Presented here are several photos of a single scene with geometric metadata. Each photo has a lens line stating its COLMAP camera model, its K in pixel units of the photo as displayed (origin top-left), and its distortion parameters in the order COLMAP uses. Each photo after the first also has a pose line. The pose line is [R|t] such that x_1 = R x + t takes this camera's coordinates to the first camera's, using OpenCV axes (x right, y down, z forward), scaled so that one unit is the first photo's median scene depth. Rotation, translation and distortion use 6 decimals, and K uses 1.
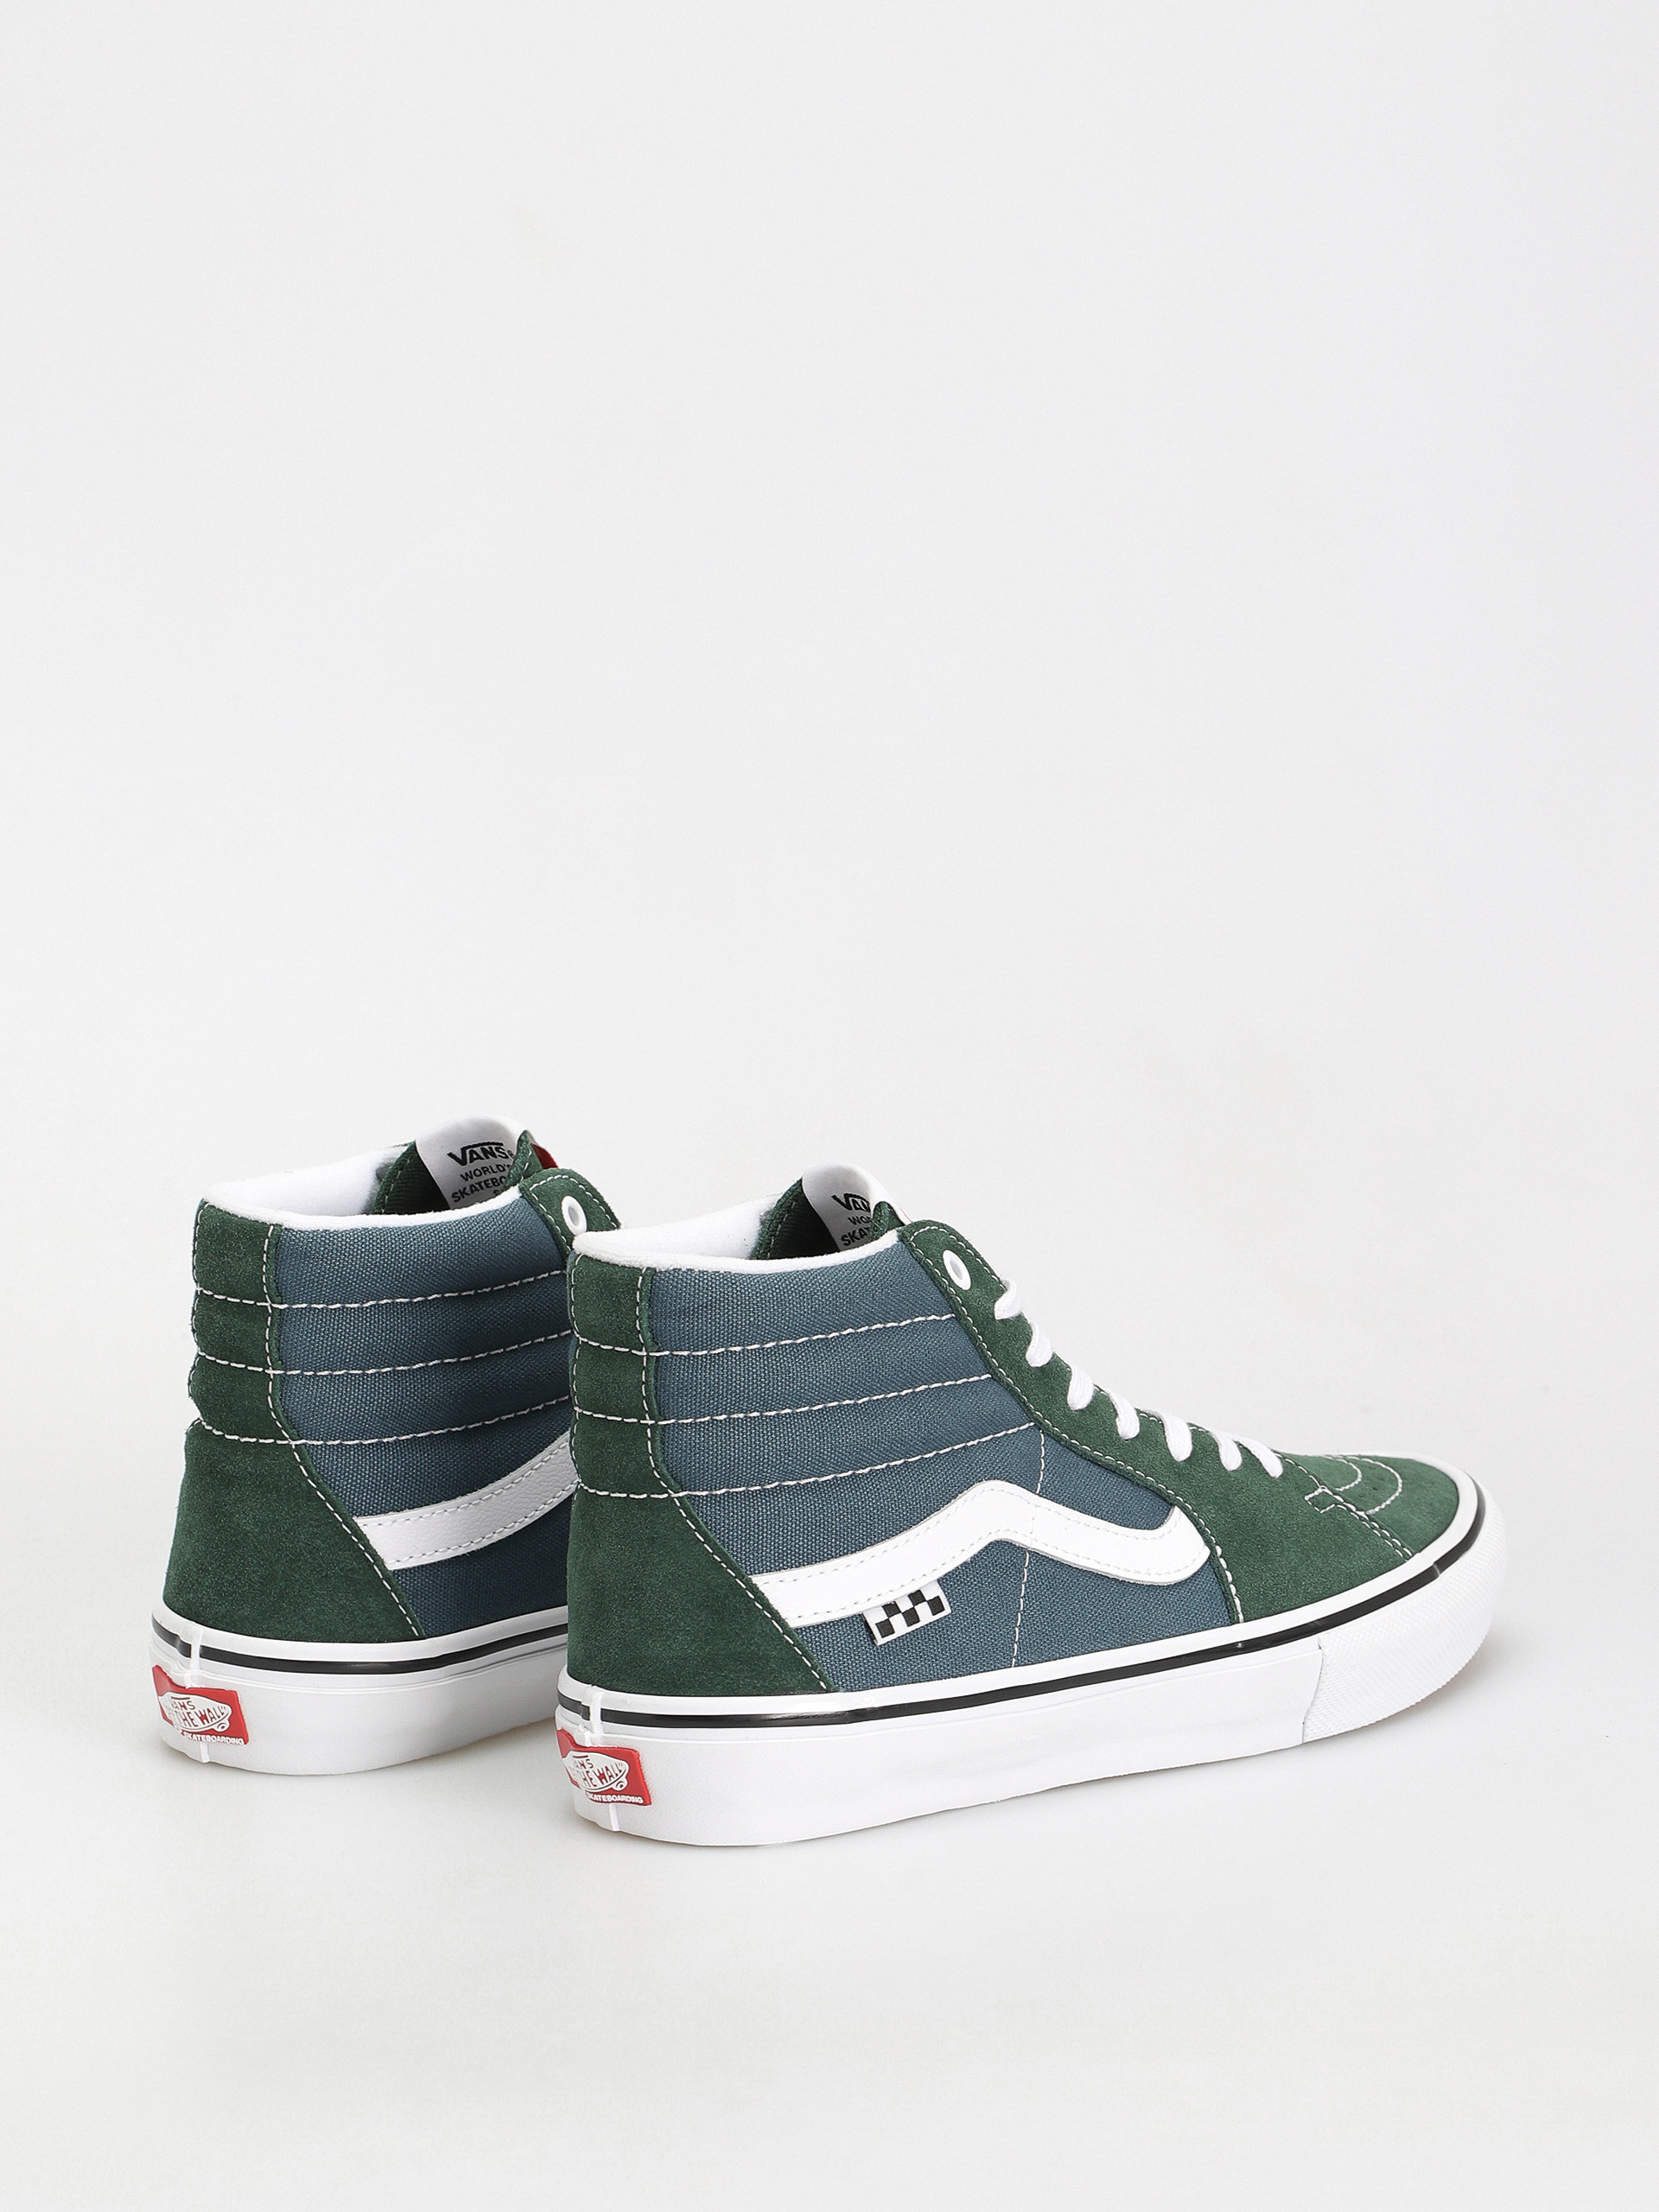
lens RADIAL K [[7171.4, 0, 829.5], [0, 7171.4, 1106.0], [0, 0, 1]] dist [0.120421, -1.819500]
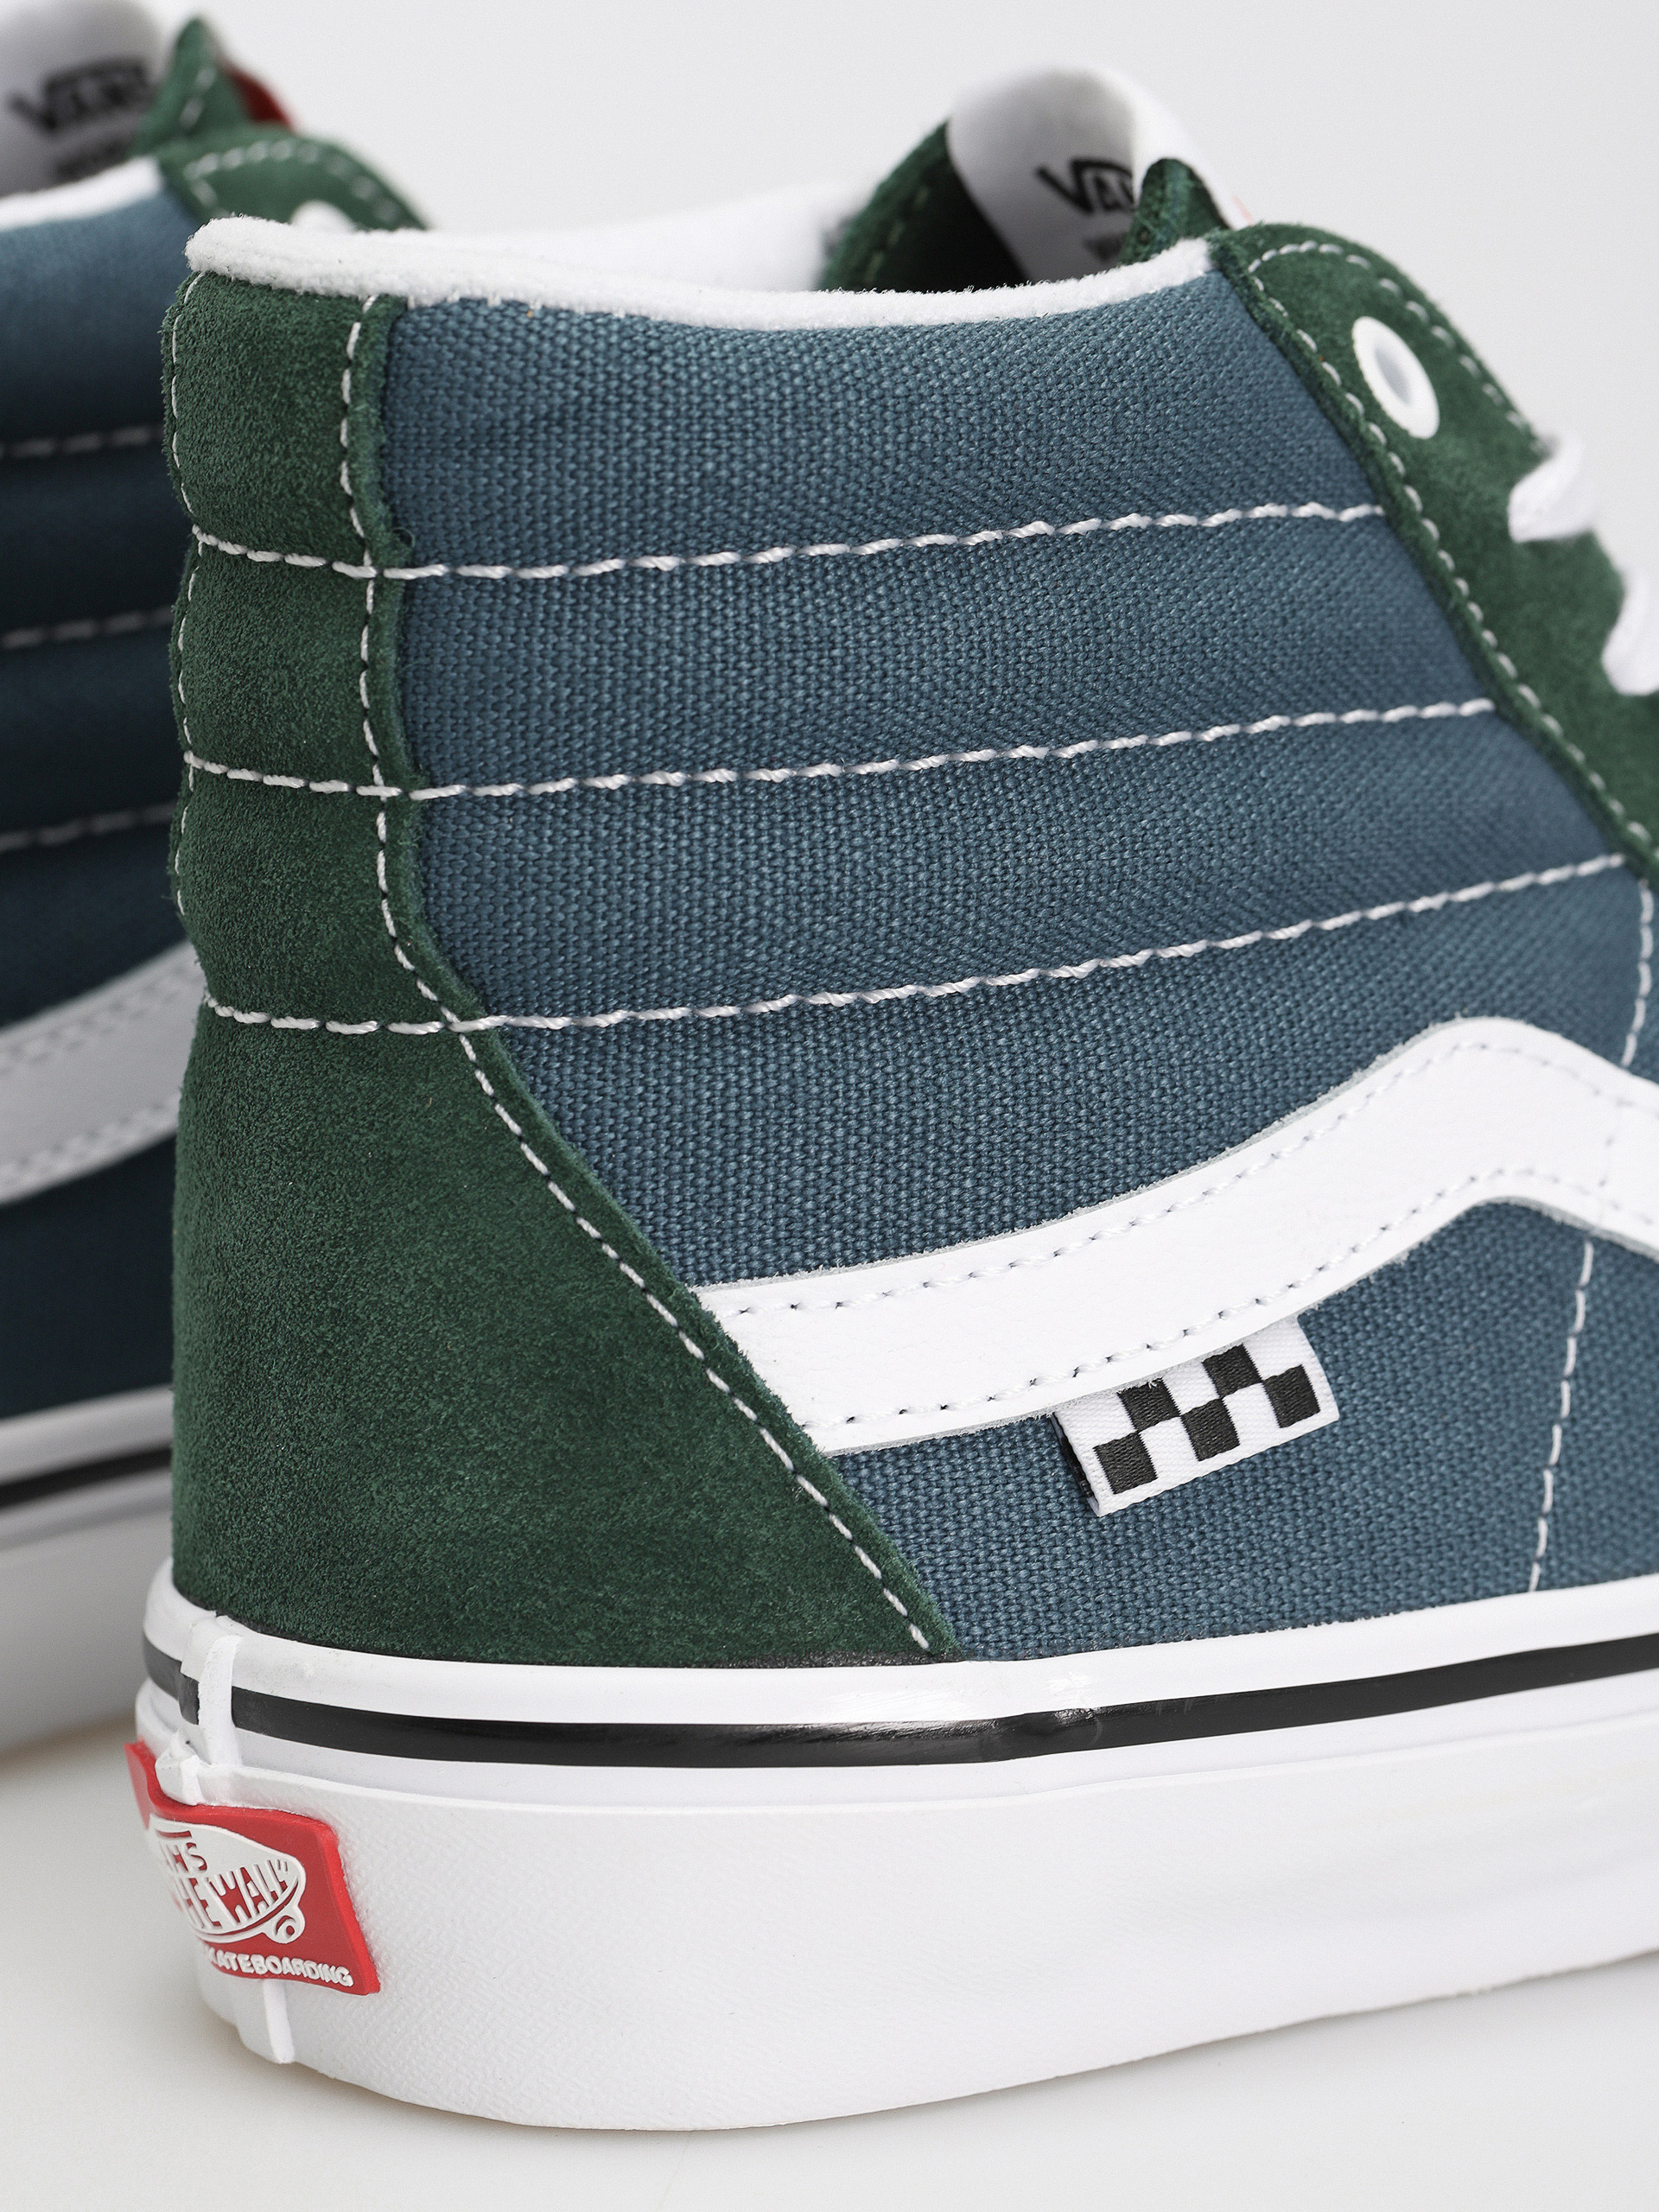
lens RADIAL K [[7171.4, 0, 829.5], [0, 7171.4, 1106.0], [0, 0, 1]] dist [0.120421, -1.819500]
pose [[0.995163, 0.024085, -0.095244, 0.024628], [-0.020806, 0.999161, 0.035275, 0.046040], [0.096013, -0.033122, 0.994829, 0.683199]]
